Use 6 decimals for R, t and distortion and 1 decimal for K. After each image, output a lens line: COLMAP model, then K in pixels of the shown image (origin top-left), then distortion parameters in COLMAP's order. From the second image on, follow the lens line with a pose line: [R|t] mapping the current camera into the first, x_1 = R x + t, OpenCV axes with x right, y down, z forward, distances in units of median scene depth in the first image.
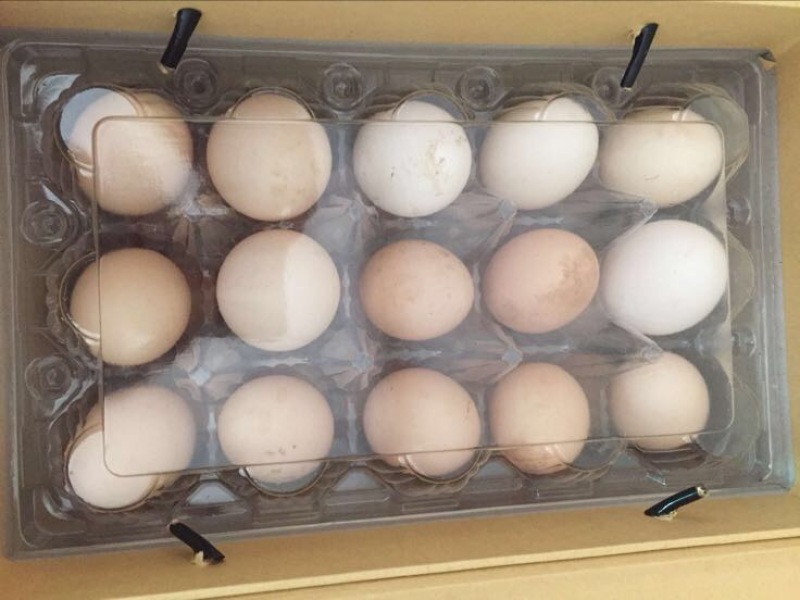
lens RADIAL K [[674.5, 0, 400.0], [0, 674.5, 300.0], [0, 0, 1]] dist [-0.014685, -0.012616]
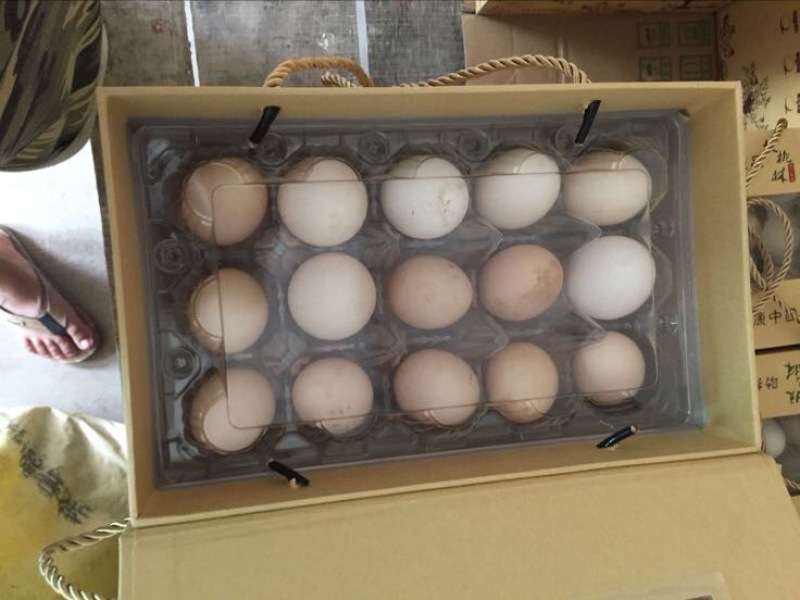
lens RADIAL K [[674.5, 0, 400.0], [0, 674.5, 300.0], [0, 0, 1]] dist [-0.014685, -0.012616]
pose [[0.999454, -0.027026, 0.018982, -0.067418], [0.026281, 0.998915, 0.038444, -0.056034], [-0.020001, -0.037924, 0.999080, -0.386071]]
